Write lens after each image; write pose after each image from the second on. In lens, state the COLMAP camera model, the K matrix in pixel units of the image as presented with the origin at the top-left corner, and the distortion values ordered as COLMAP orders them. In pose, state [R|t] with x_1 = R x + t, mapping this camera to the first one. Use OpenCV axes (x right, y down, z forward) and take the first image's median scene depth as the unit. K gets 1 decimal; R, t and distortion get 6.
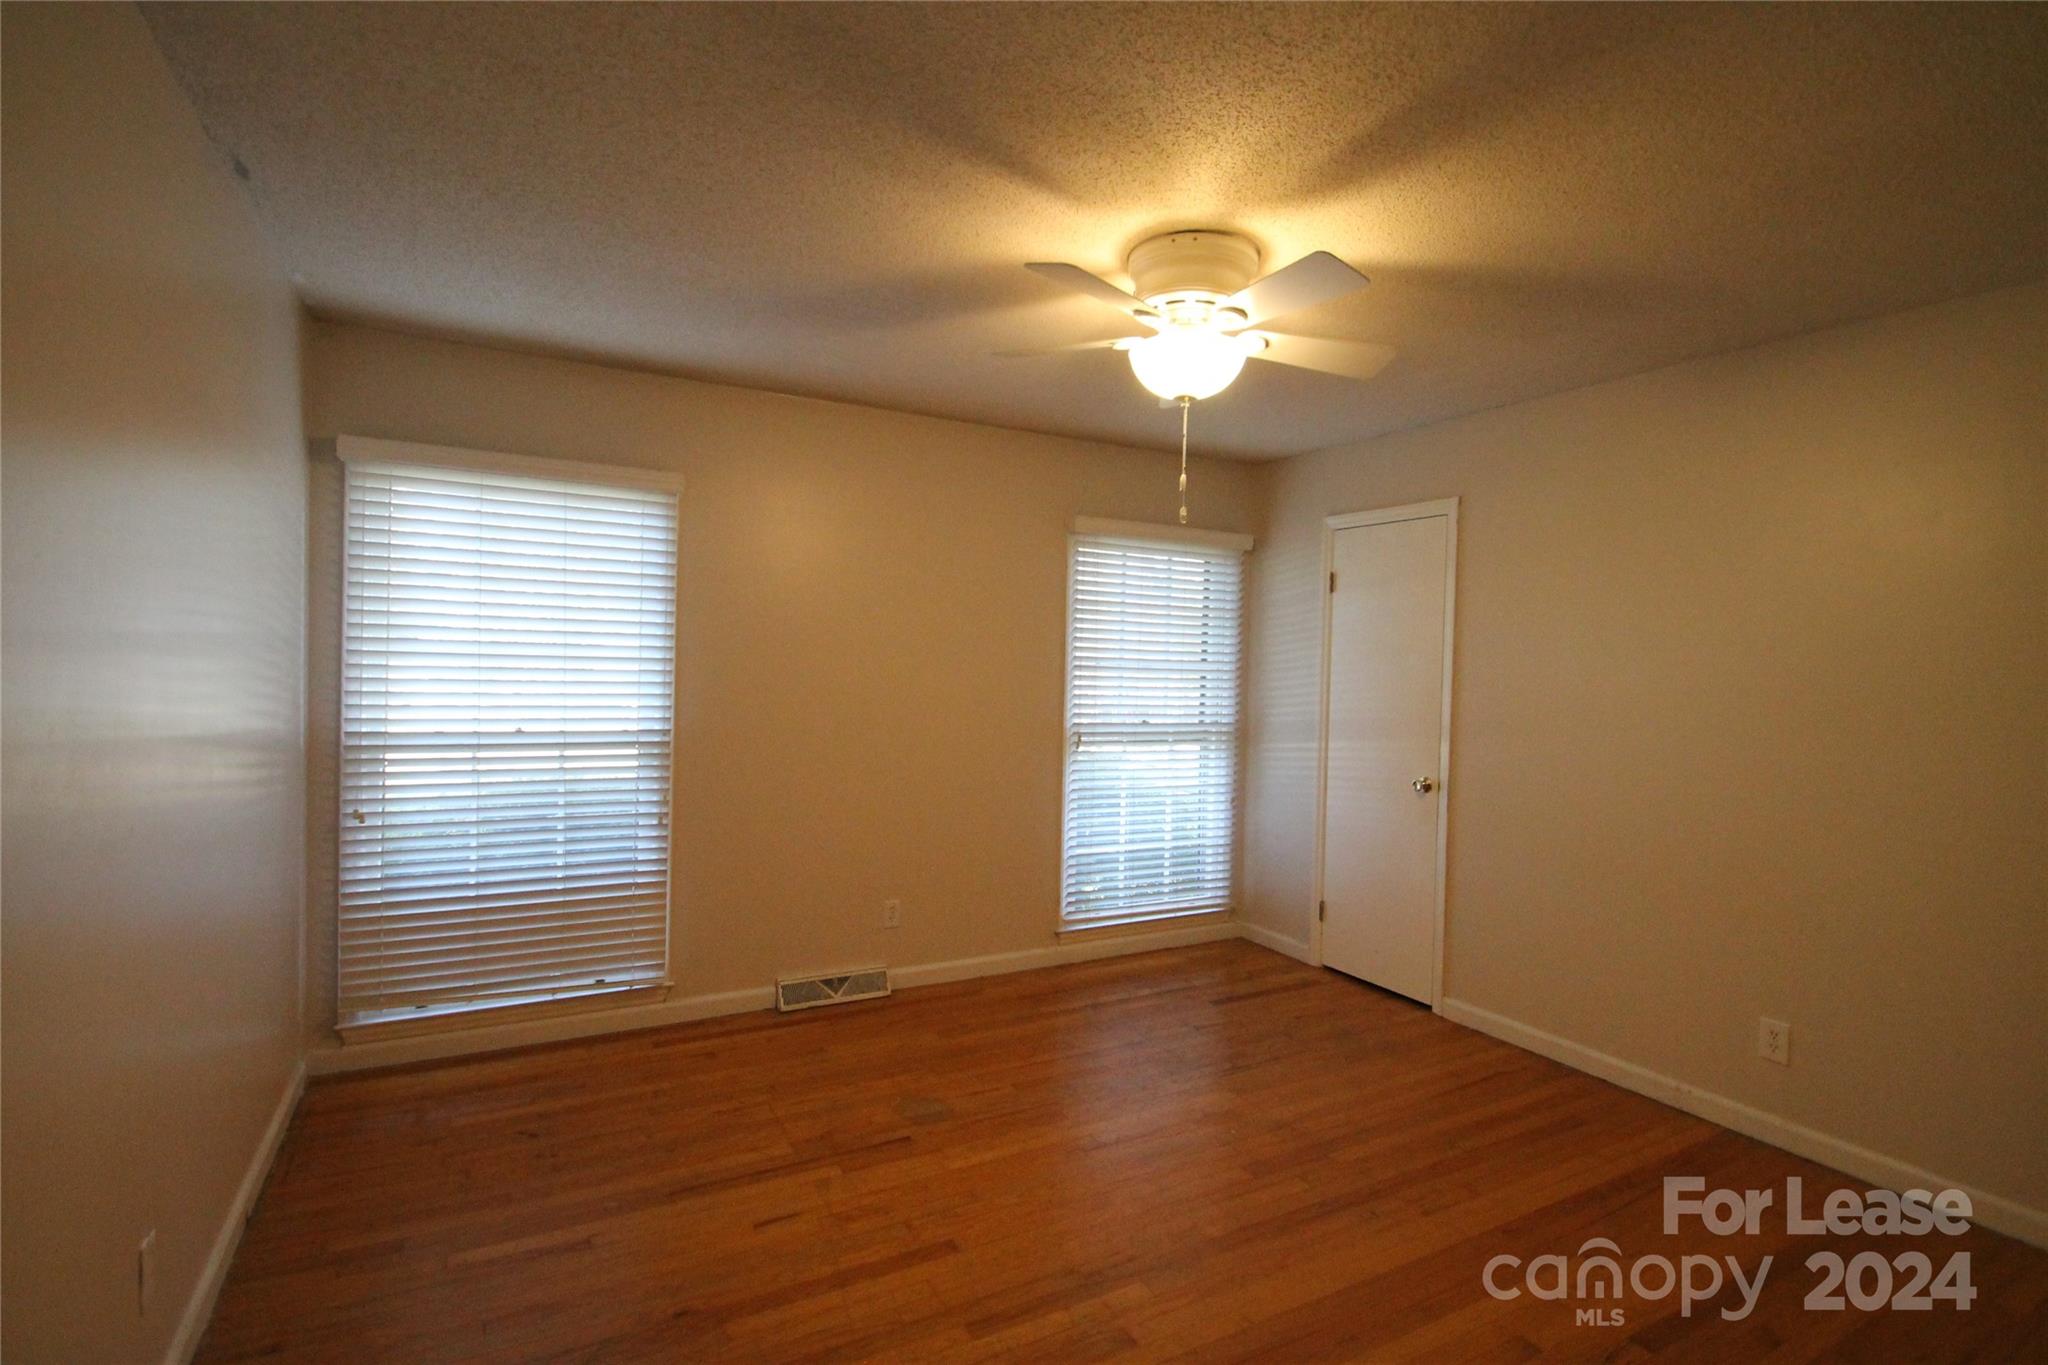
lens RADIAL K [[972.1, 0, 1024.0], [0, 972.1, 682.5], [0, 0, 1]] dist [-0.000202, -0.001615]
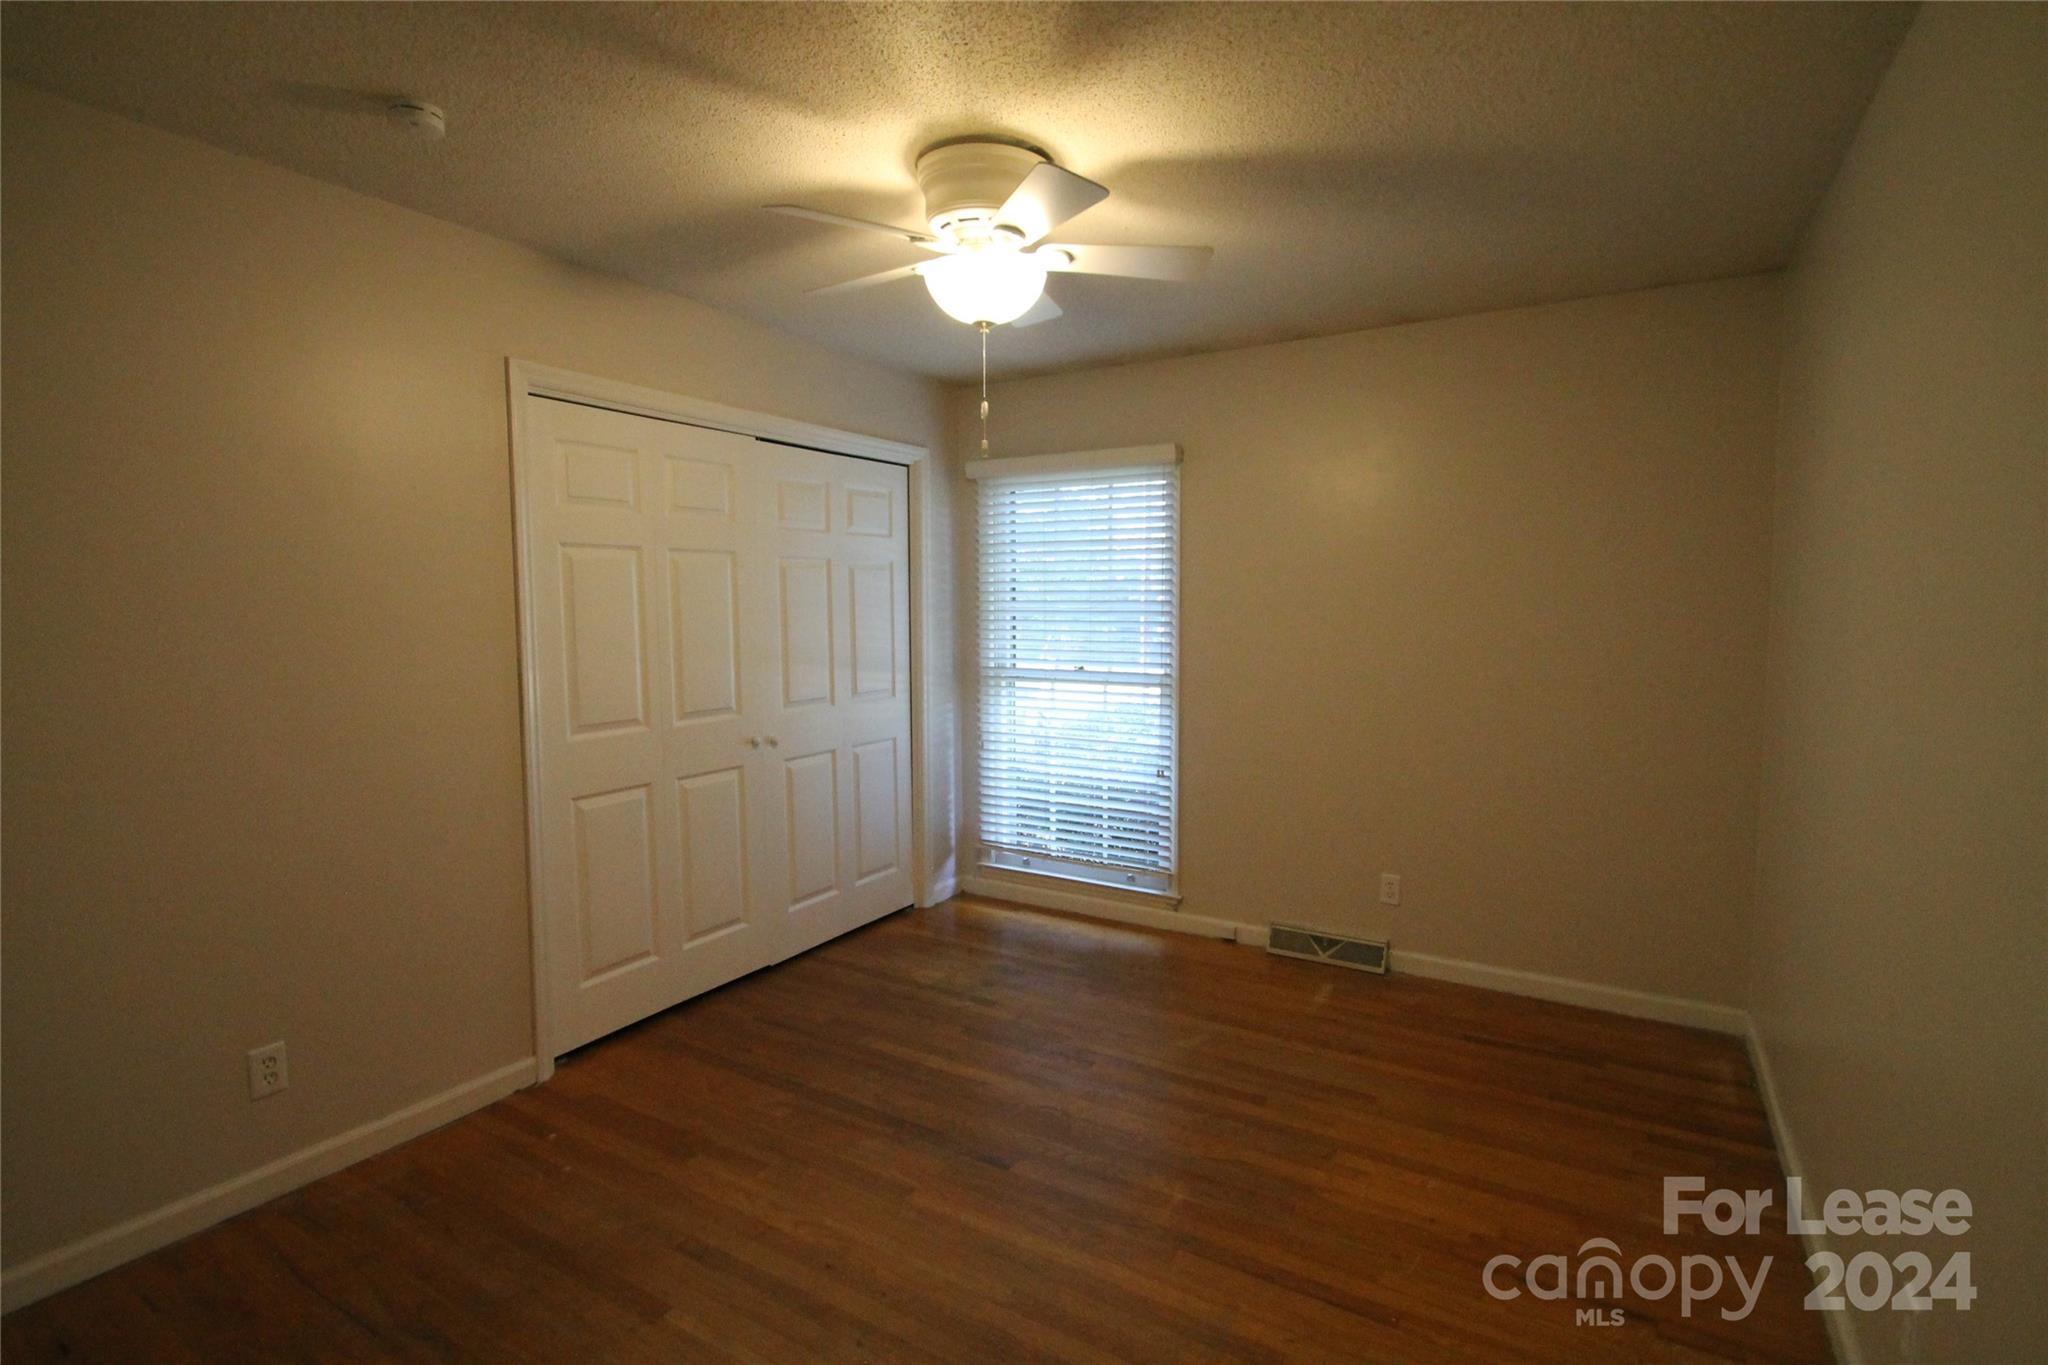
lens RADIAL K [[972.1, 0, 1024.0], [0, 972.1, 682.5], [0, 0, 1]] dist [-0.000202, -0.001615]
pose [[0.495155, 0.045078, -0.867635, 0.625779], [-0.006095, 0.998809, 0.048415, 0.007064], [0.868783, -0.018685, 0.494840, 0.342919]]
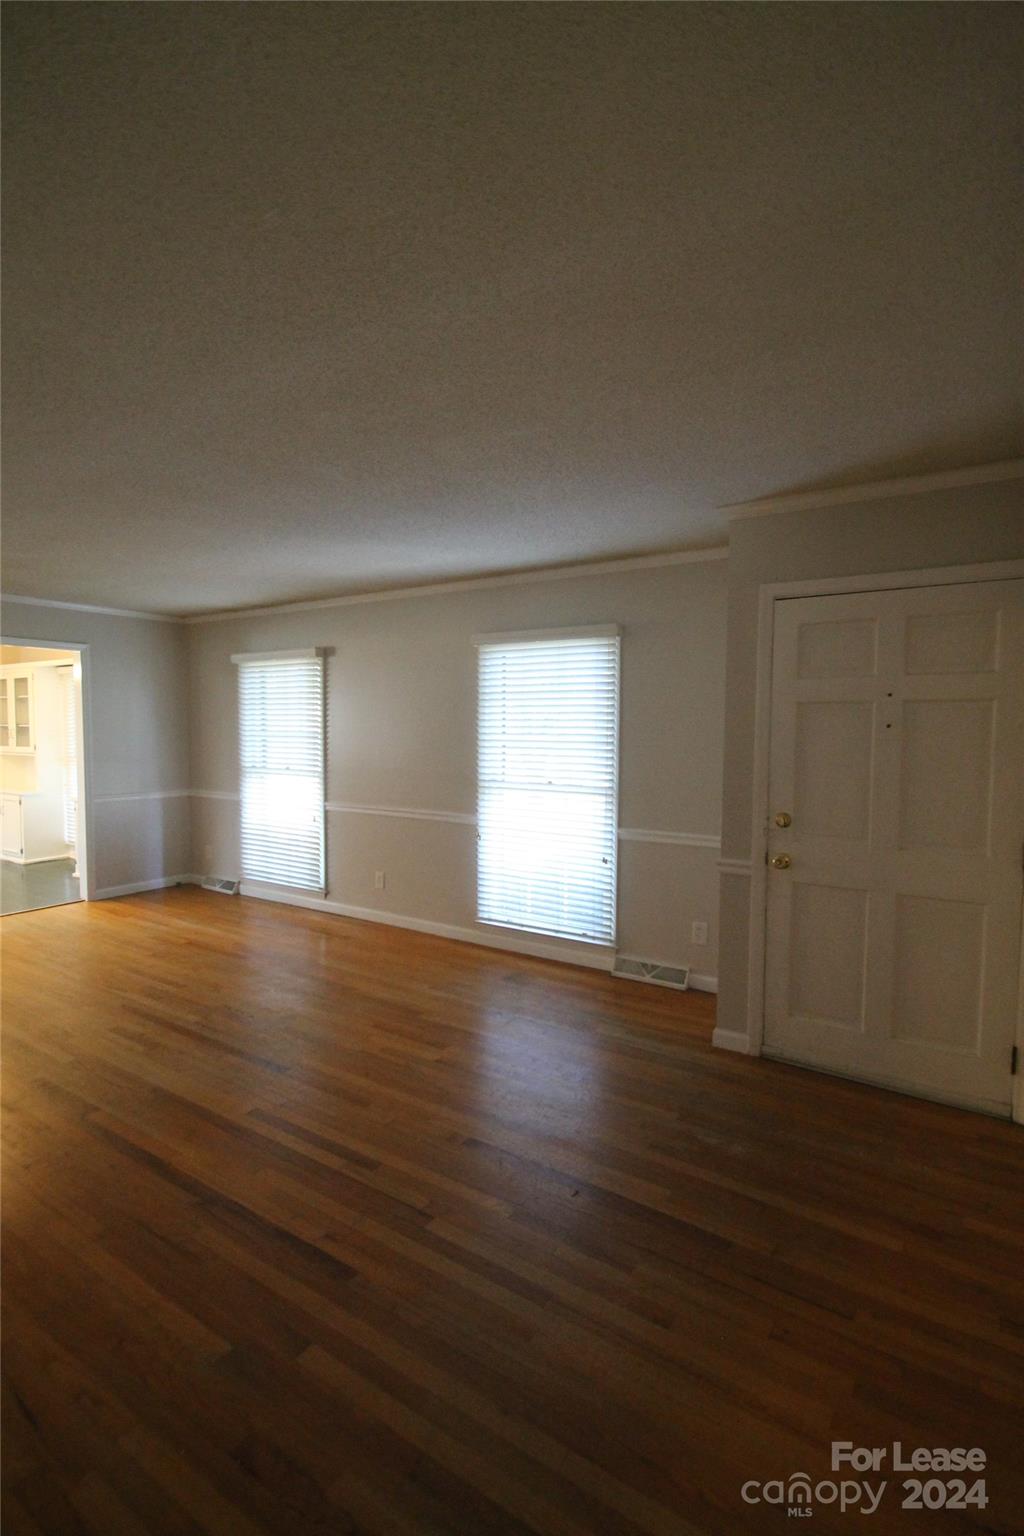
lens RADIAL K [[707.9, 0, 512.0], [0, 707.9, 768.0], [0, 0, 1]] dist [-0.004987, -0.000528]
pose [[0.463540, 0.018456, -0.885884, 0.799669], [-0.015409, 0.999800, 0.012767, 0.010557], [0.885942, 0.007732, 0.463732, 0.443095]]
